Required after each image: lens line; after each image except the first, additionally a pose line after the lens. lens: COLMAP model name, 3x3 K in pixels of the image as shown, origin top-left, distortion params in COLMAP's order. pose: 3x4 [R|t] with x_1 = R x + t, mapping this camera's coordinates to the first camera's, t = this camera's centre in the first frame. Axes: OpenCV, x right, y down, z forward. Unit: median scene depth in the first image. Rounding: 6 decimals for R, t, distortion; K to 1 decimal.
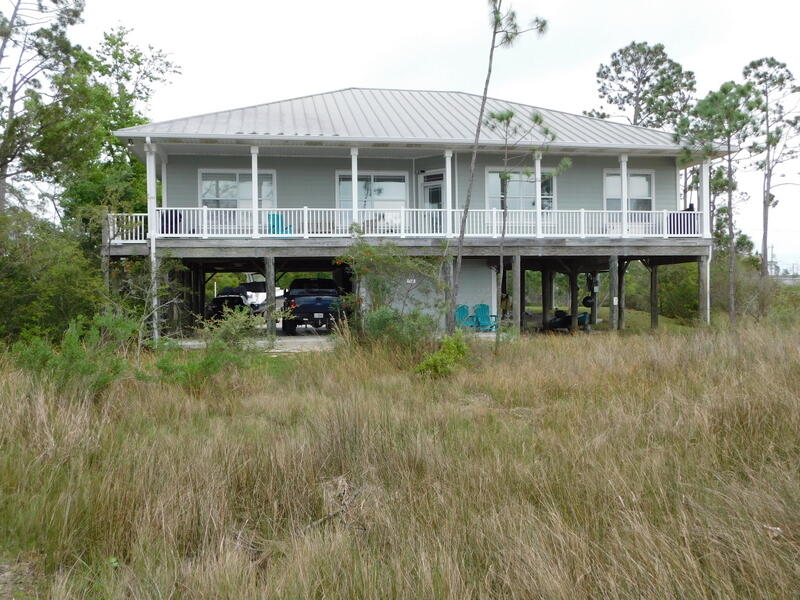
lens RADIAL K [[705.5, 0, 395.9], [0, 705.5, 304.6], [0, 0, 1]] dist [0.104191, 0.004806]
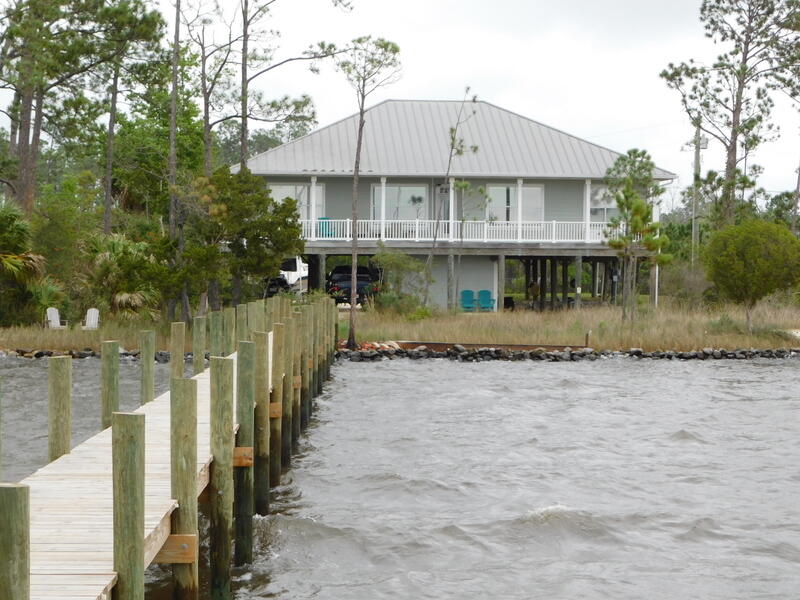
lens RADIAL K [[1877.5, 0, 402.7], [0, 1877.5, 304.9], [0, 0, 1]] dist [0.053128, 0.000000]
pose [[0.996726, 0.023079, -0.077496, 0.261432], [-0.022105, 0.999666, 0.013415, -0.017995], [0.077779, -0.011658, 0.996902, -2.593104]]
